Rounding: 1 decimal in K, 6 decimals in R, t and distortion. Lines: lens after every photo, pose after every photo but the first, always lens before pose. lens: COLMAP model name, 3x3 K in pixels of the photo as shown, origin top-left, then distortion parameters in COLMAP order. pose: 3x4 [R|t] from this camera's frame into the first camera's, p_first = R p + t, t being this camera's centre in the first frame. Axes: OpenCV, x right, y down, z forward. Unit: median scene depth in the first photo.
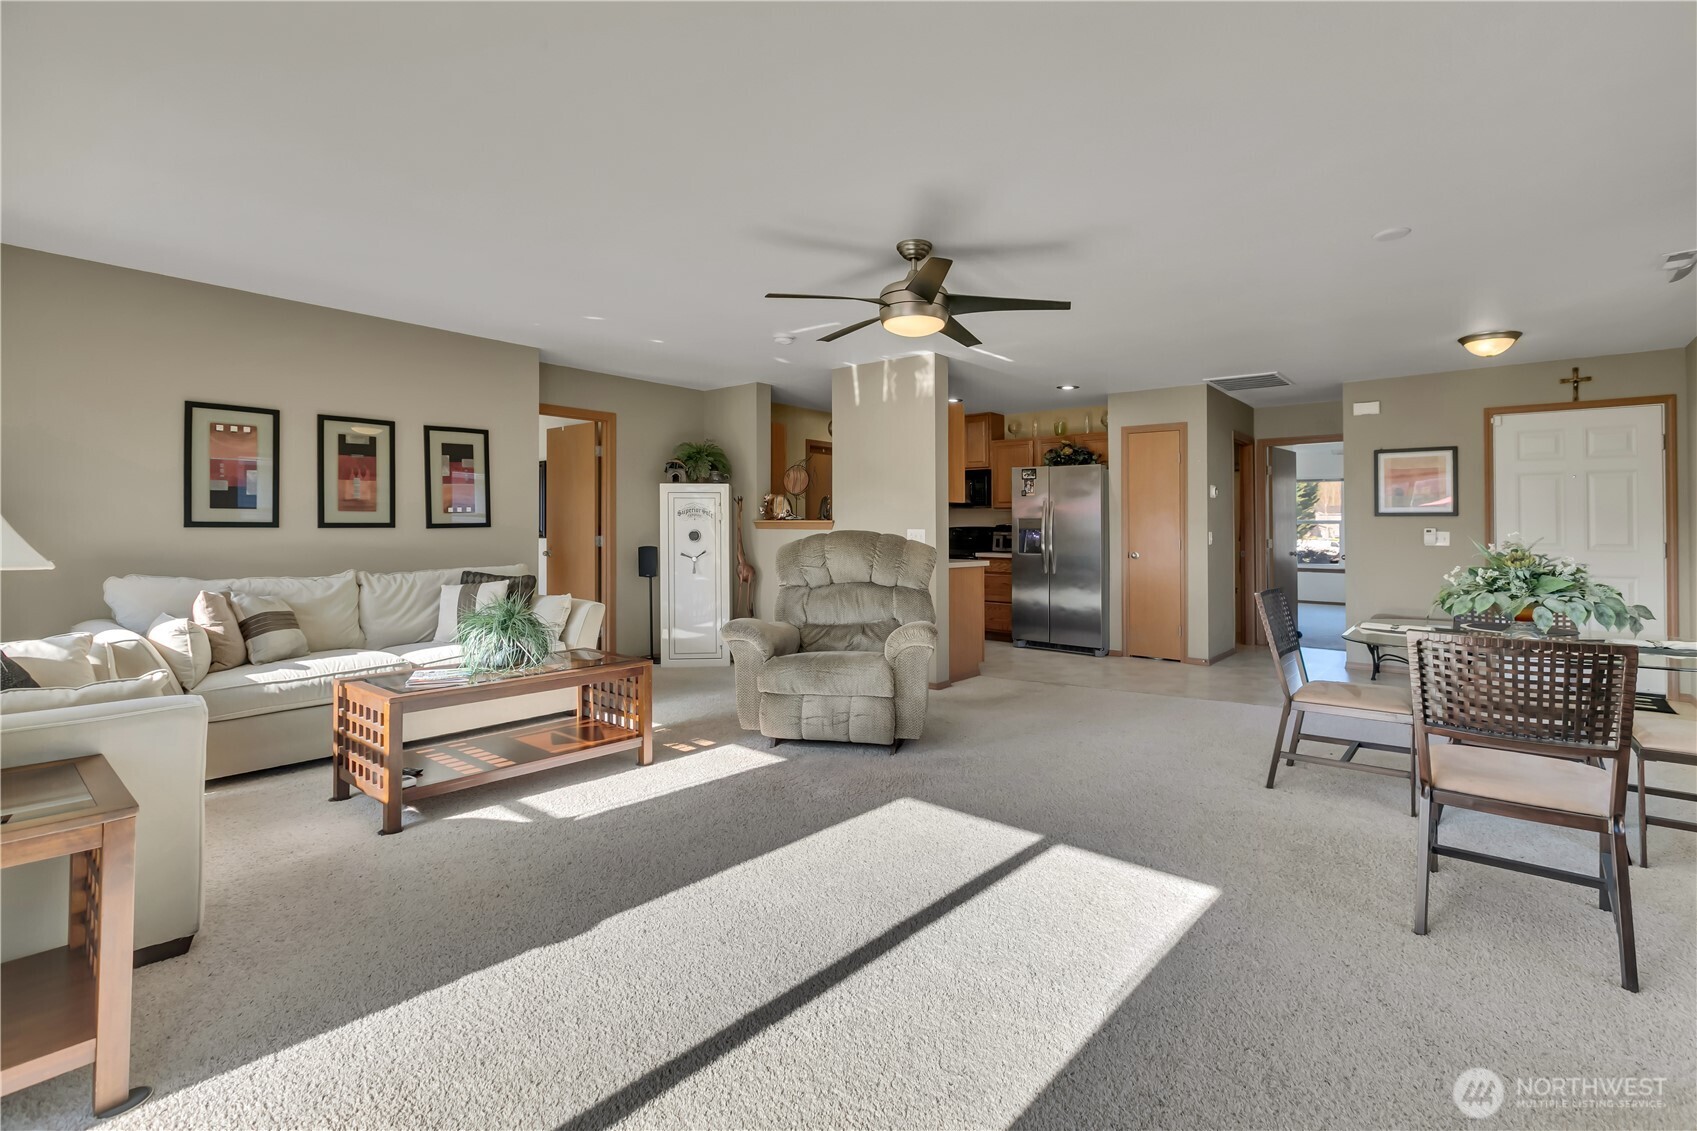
lens RADIAL K [[837.8, 0, 823.3], [0, 837.8, 516.2], [0, 0, 1]] dist [0.002554, 0.000047]
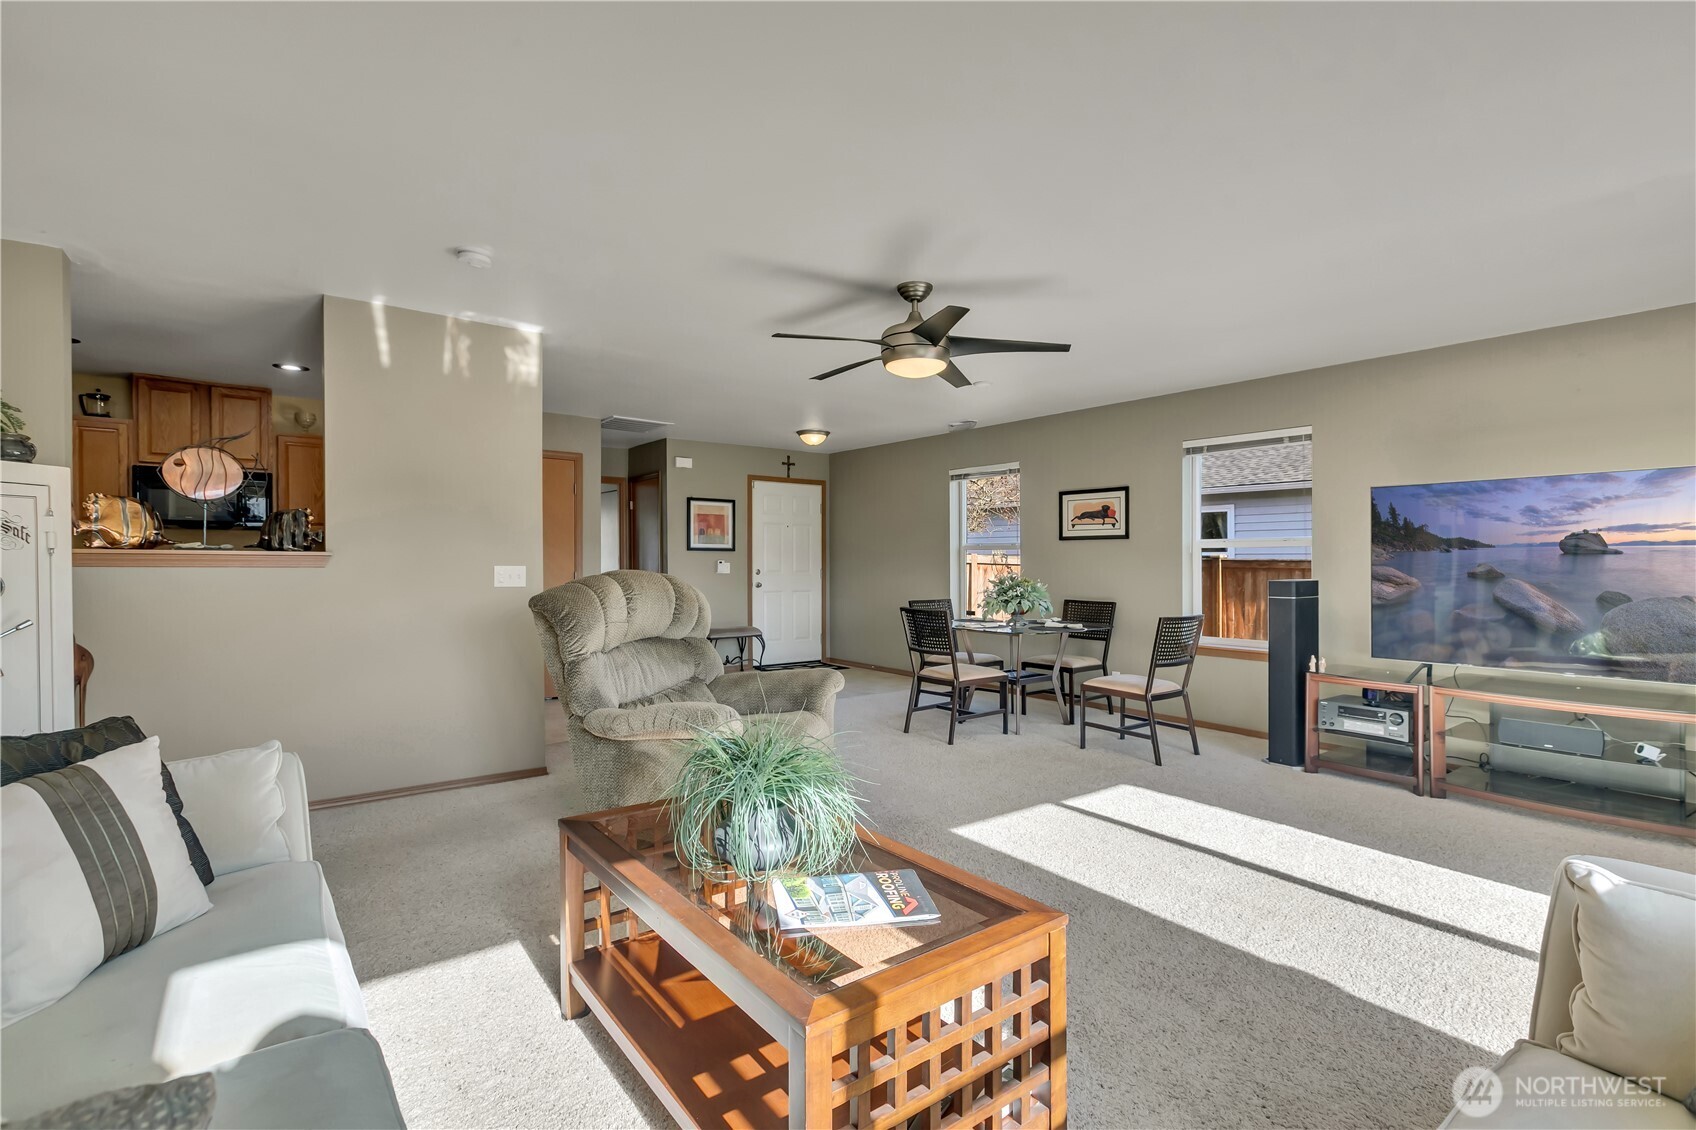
lens RADIAL K [[847.5, 0, 847.6], [0, 847.5, 564.2], [0, 0, 1]] dist [-0.004282, -0.001077]
pose [[0.215123, 0.000449, 0.976587, -0.560635], [-0.023415, 0.999715, 0.004698, 0.010080], [-0.976306, -0.023877, 0.215072, 0.535896]]
